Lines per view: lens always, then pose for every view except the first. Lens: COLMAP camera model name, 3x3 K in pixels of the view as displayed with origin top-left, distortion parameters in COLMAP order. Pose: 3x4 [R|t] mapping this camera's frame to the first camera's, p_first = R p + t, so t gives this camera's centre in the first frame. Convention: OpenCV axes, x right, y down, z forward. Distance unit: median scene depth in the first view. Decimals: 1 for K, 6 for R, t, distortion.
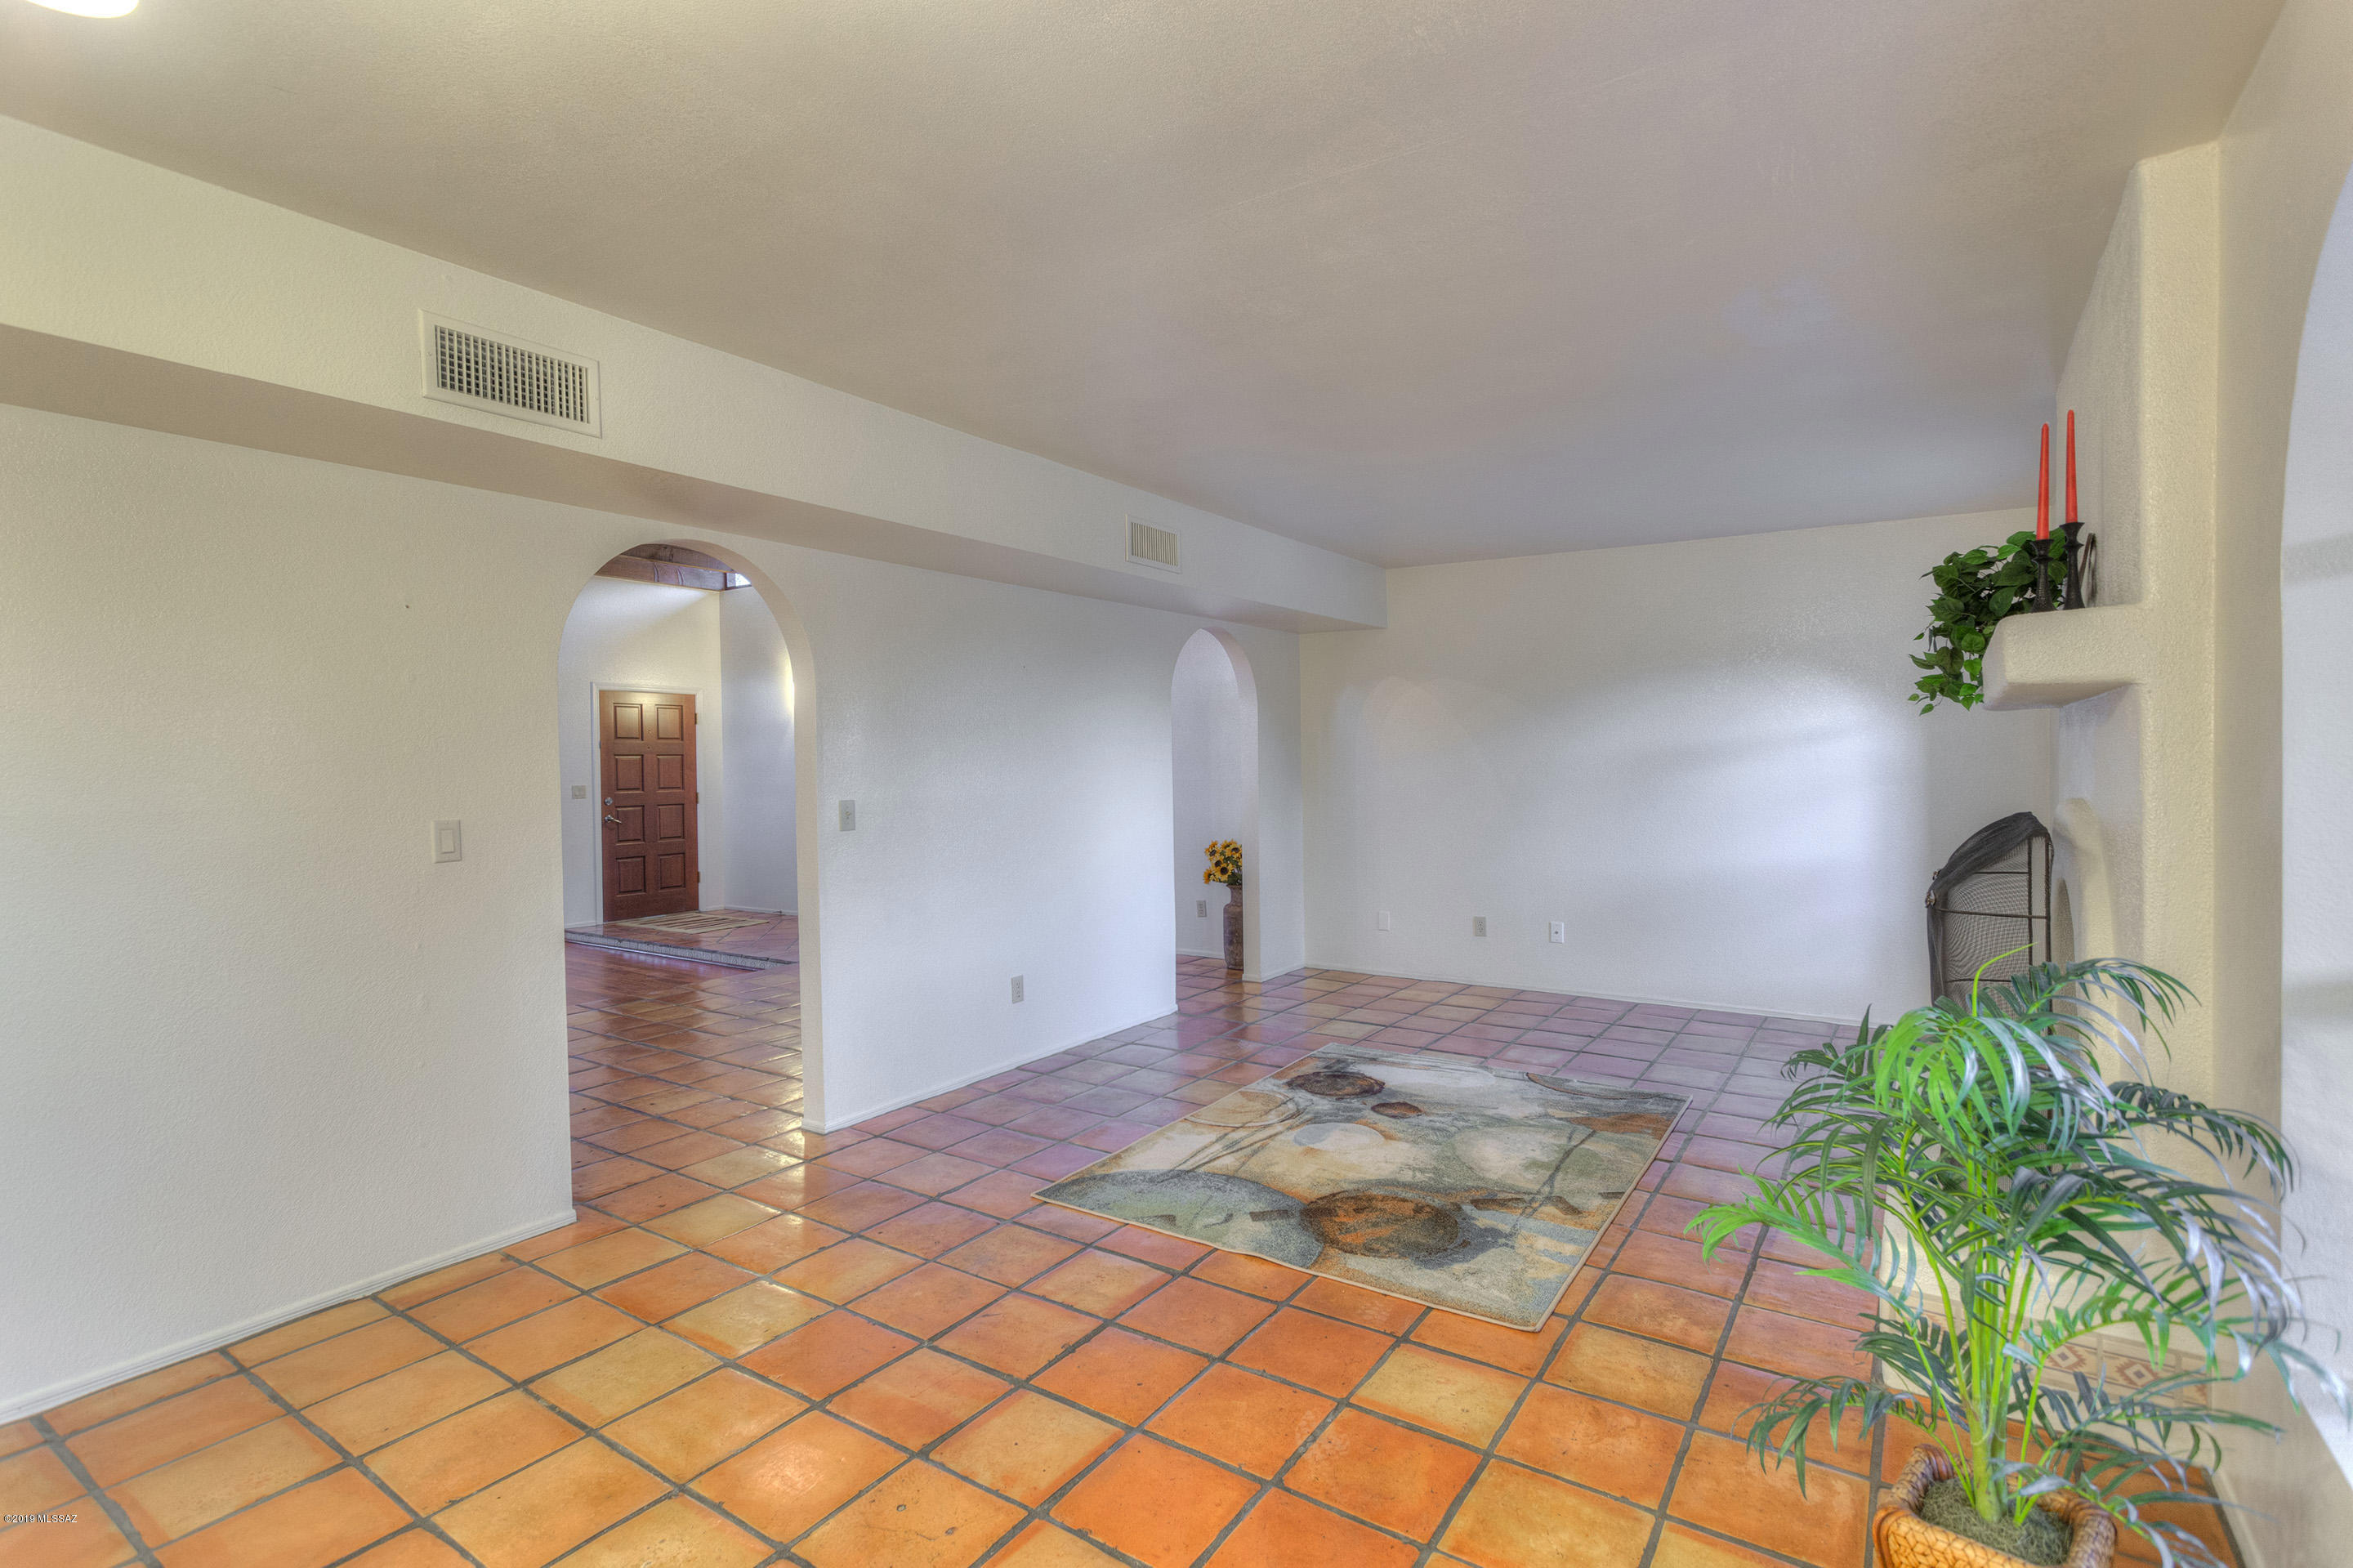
lens RADIAL K [[1110.5, 0, 1168.6], [0, 1110.5, 778.9], [0, 0, 1]] dist [-0.000450, 0.000836]
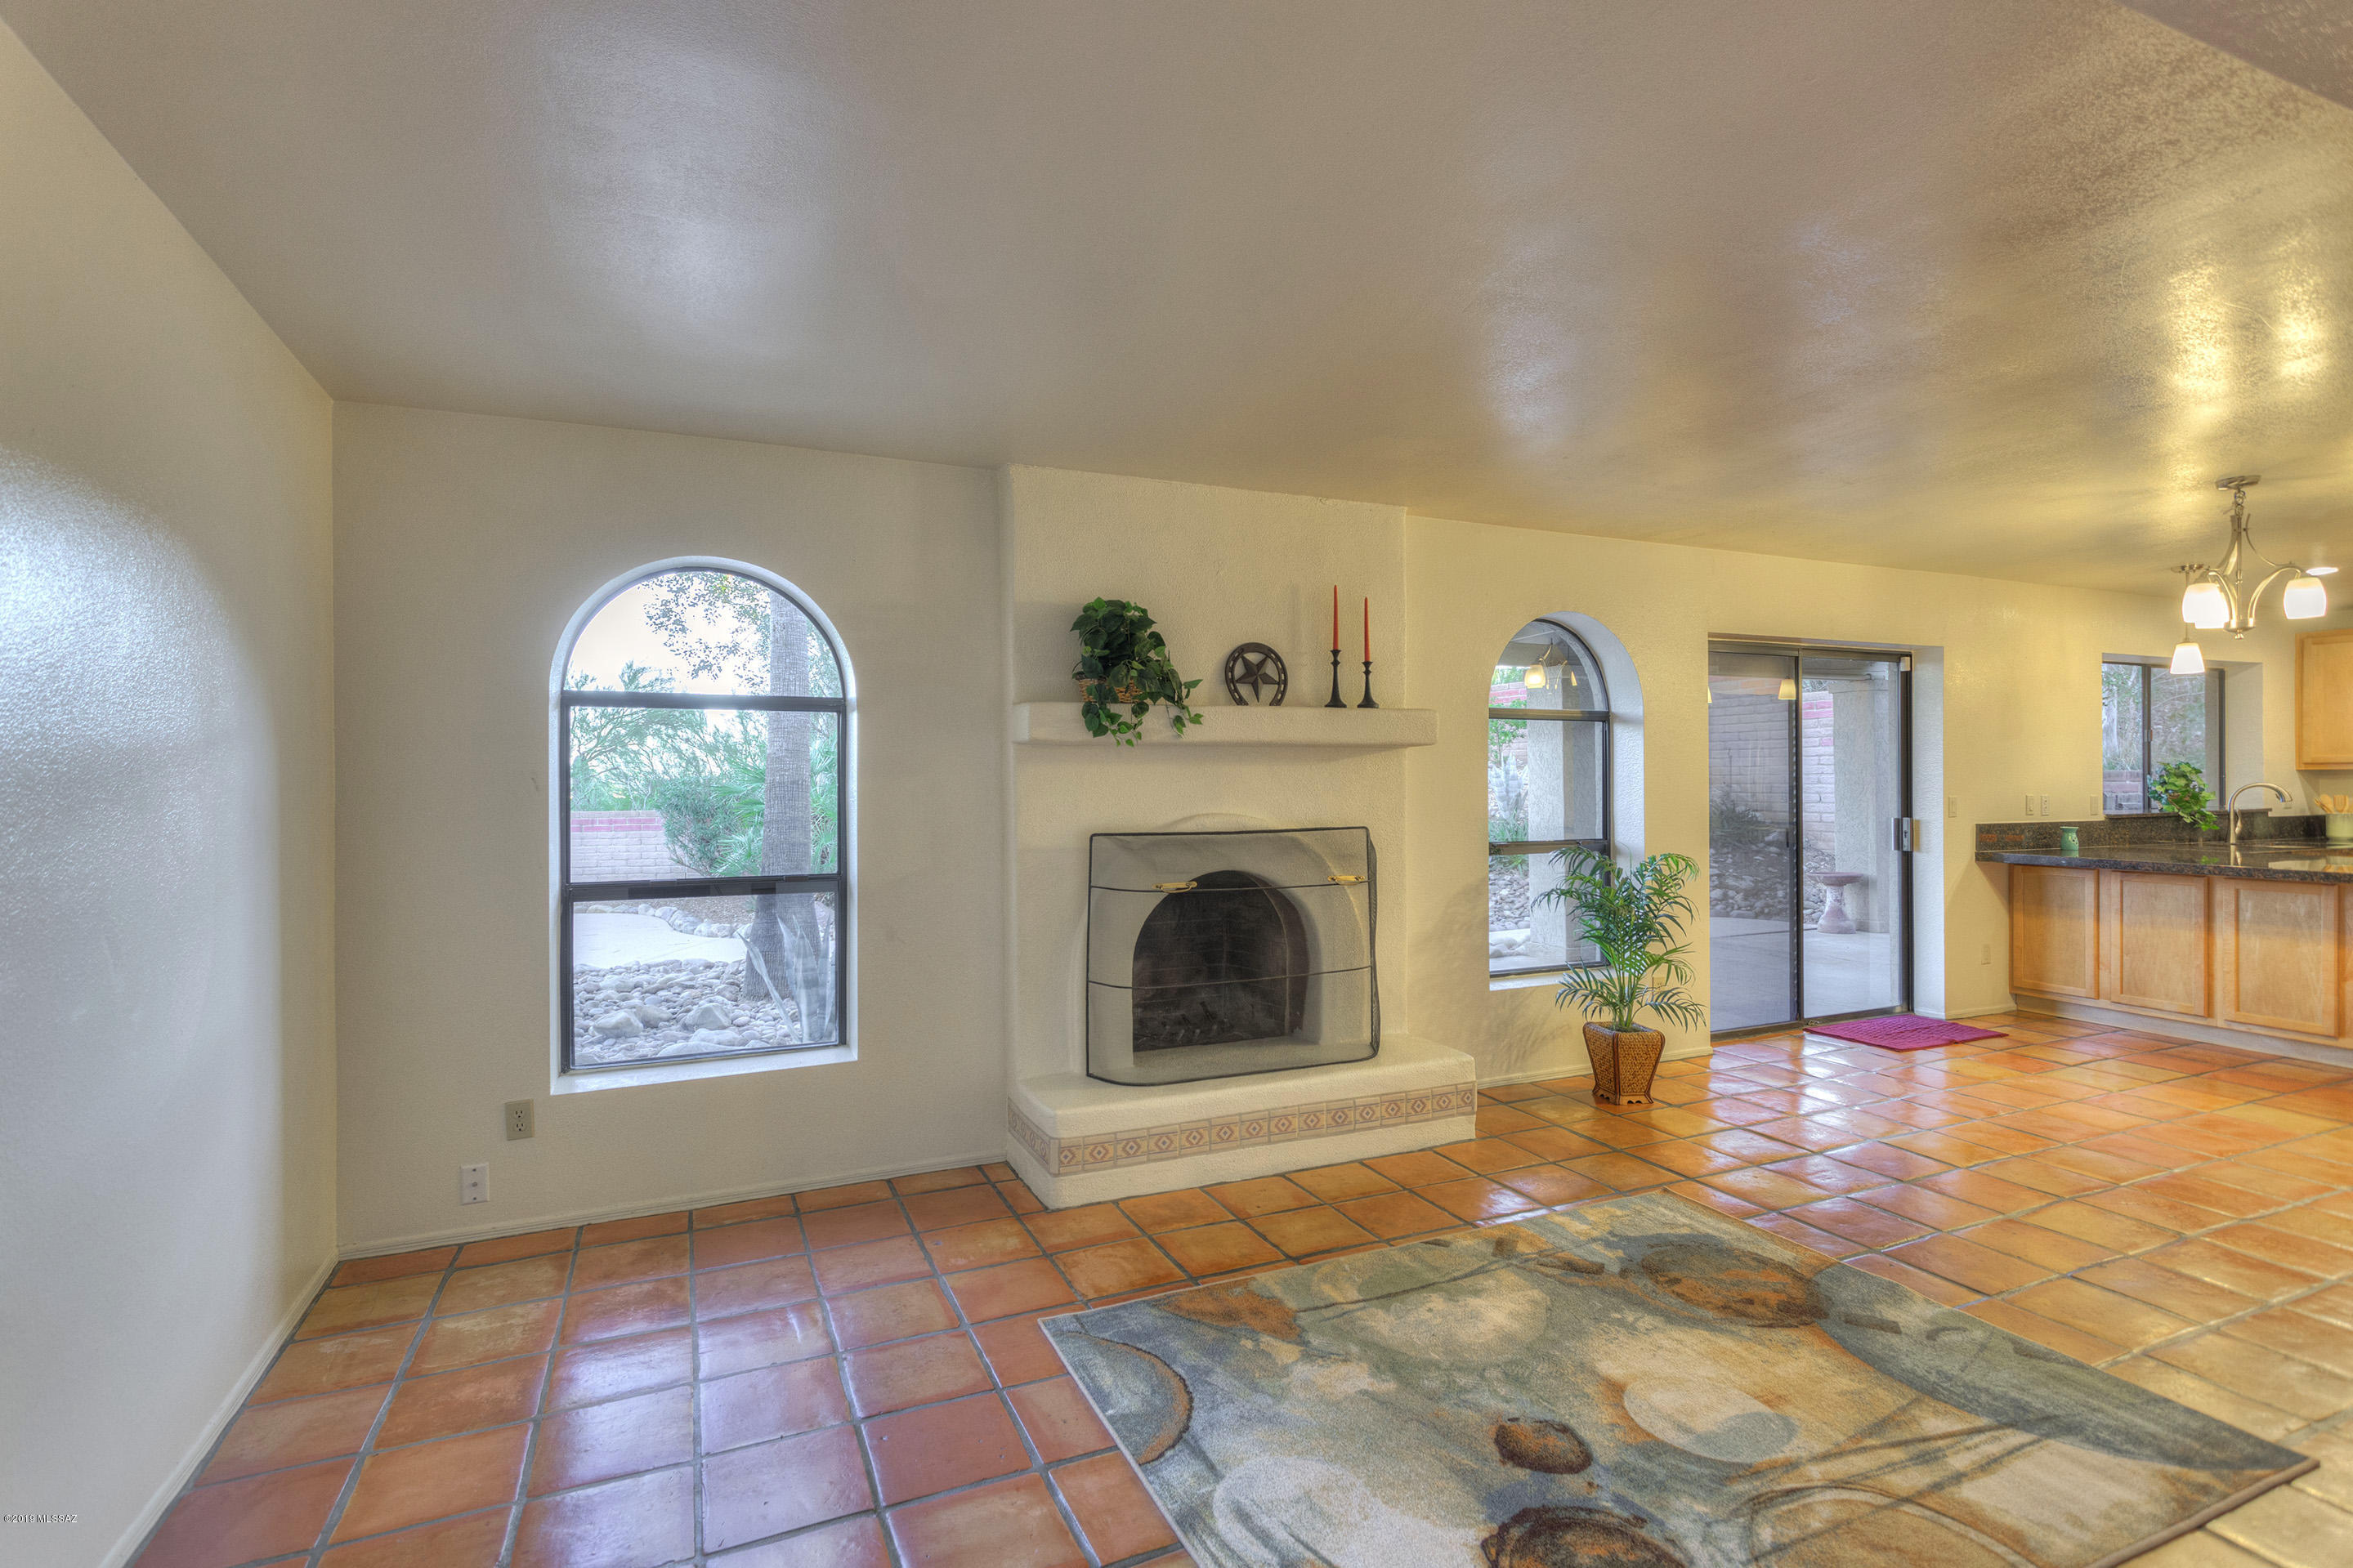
lens RADIAL K [[1095.8, 0, 1176.5], [0, 1095.8, 784.0], [0, 0, 1]] dist [0.010997, 0.000321]
pose [[-0.852727, 0.018466, 0.522030, 0.080187], [0.026704, 0.999609, 0.008262, -0.025403], [-0.521674, 0.020985, -0.852887, 1.630954]]
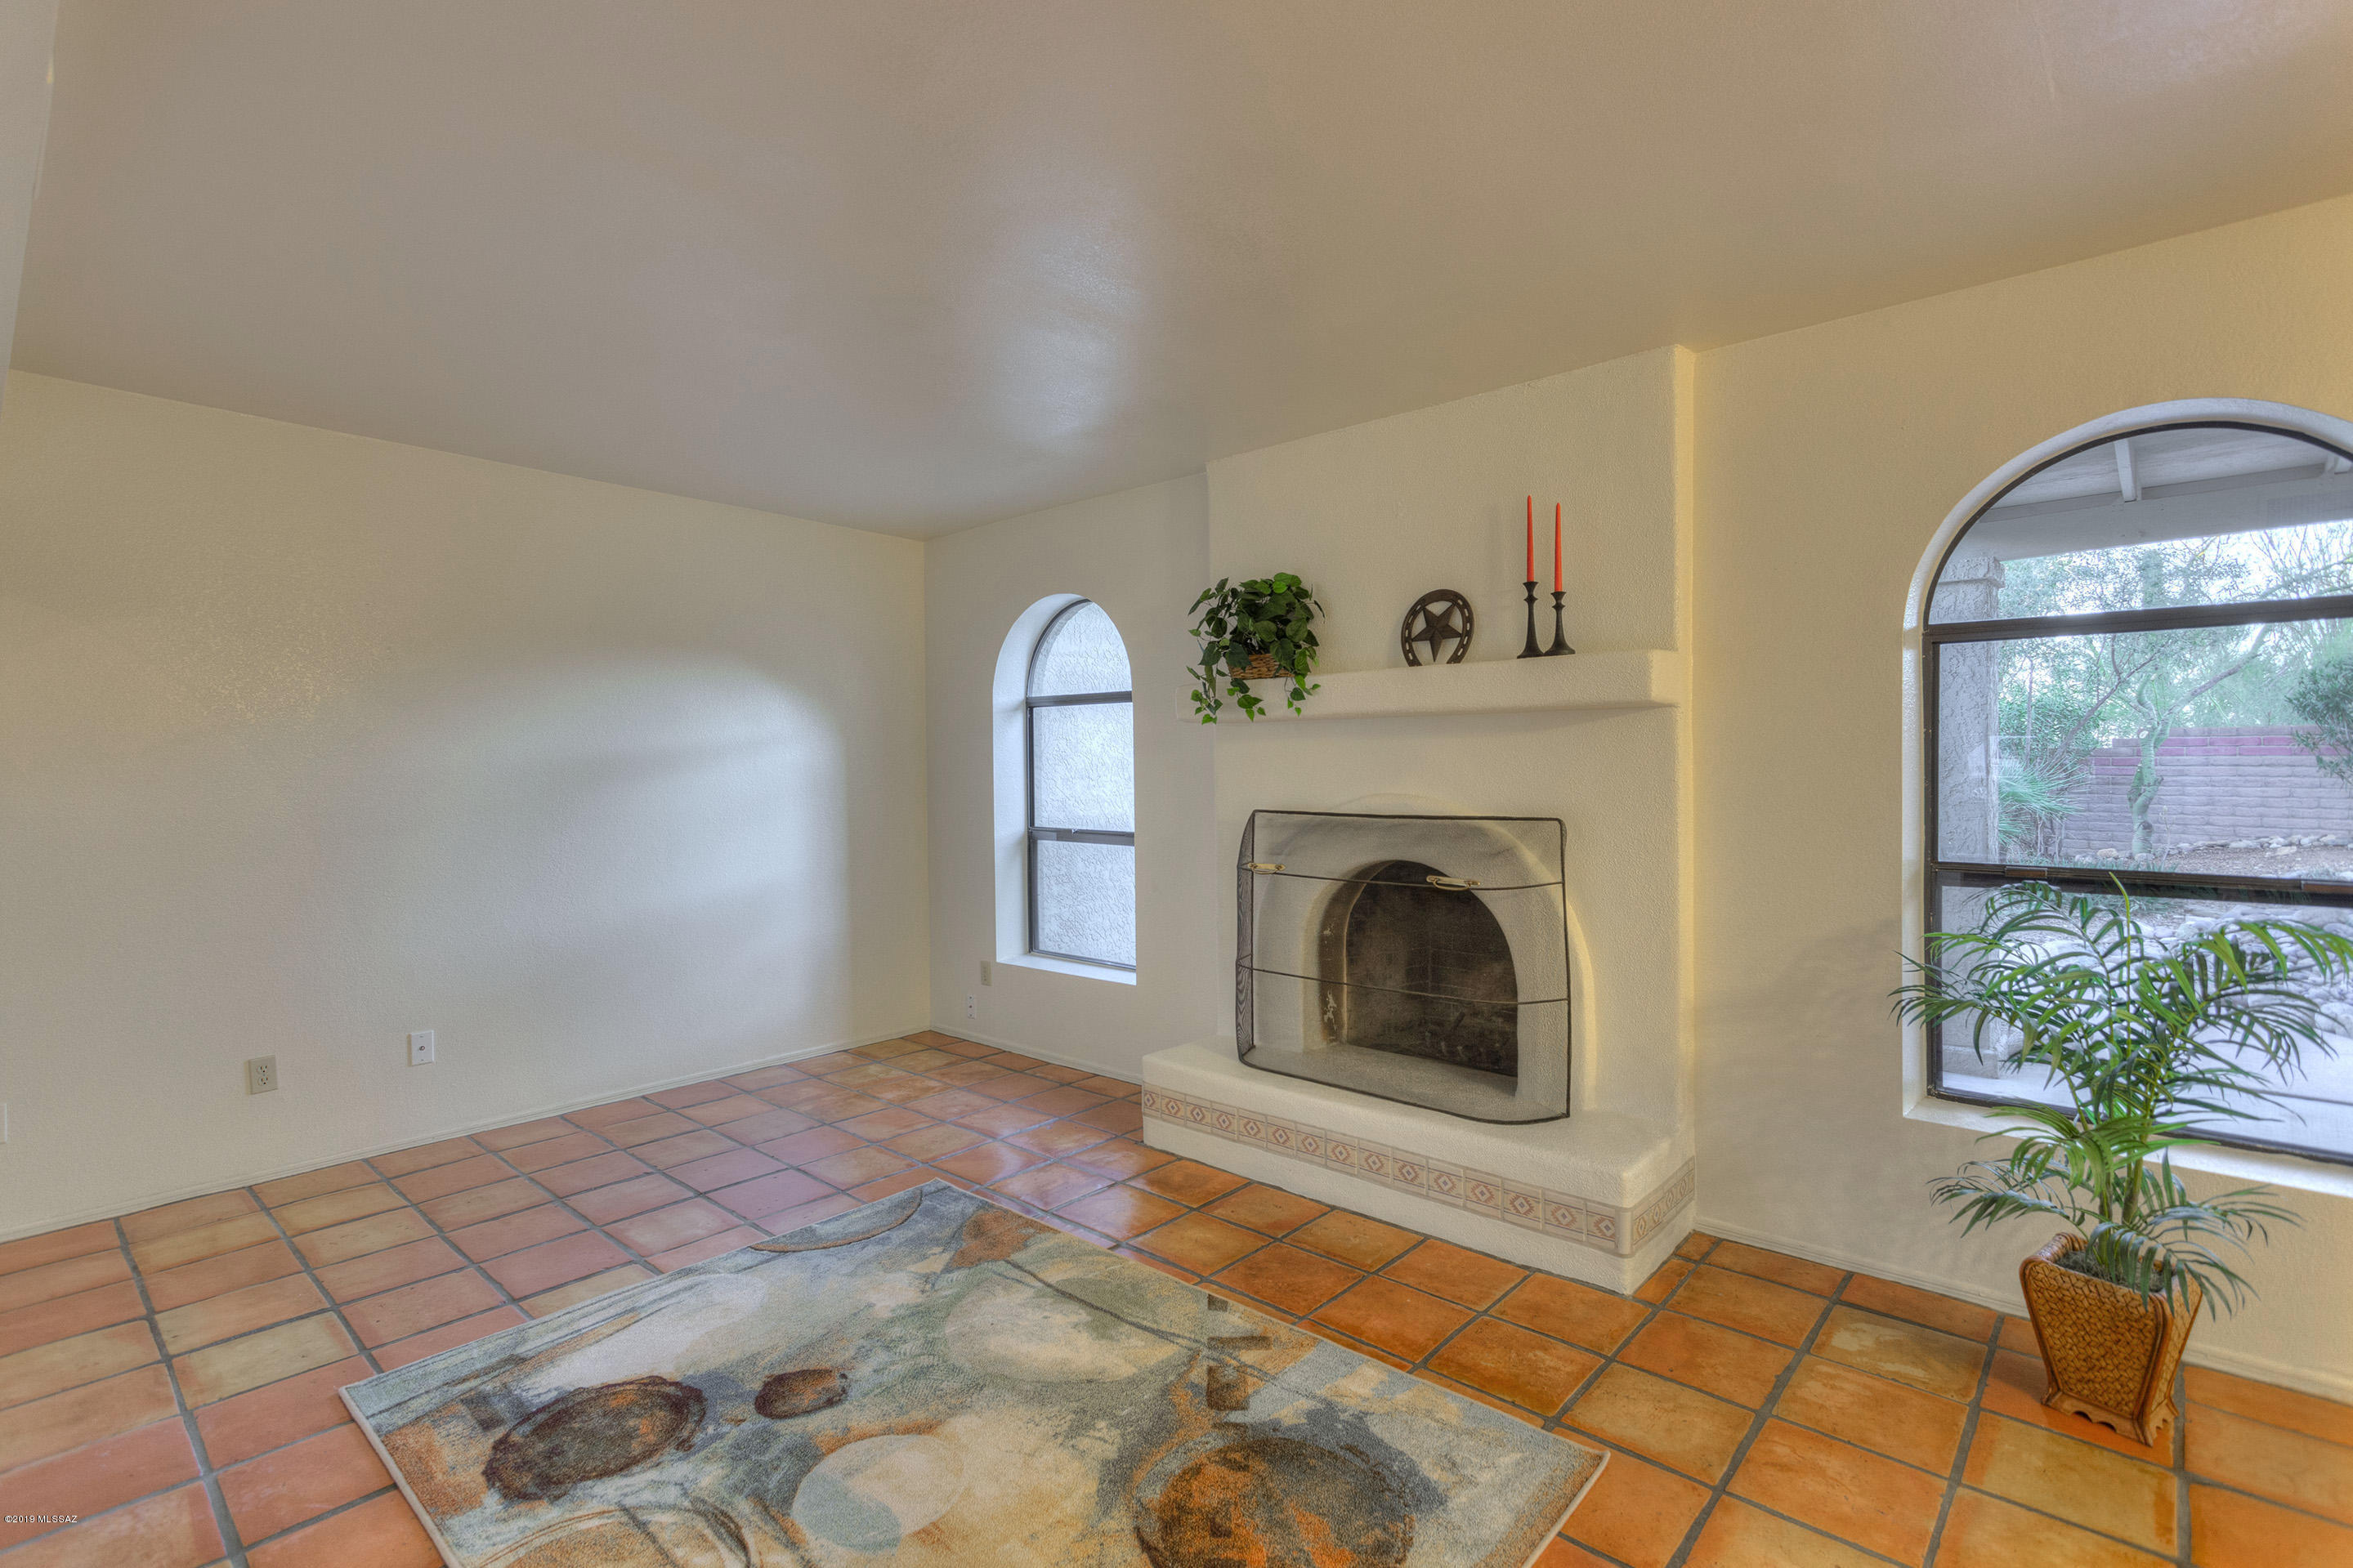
lens RADIAL K [[1099.1, 0, 1166.0], [0, 1099.1, 774.3], [0, 0, 1]] dist [0.004723, 0.000823]
pose [[0.133605, 0.002595, 0.991031, -0.337870], [0.025088, 0.999667, -0.005999, -0.003419], [-0.990717, 0.025665, 0.133495, 0.787449]]
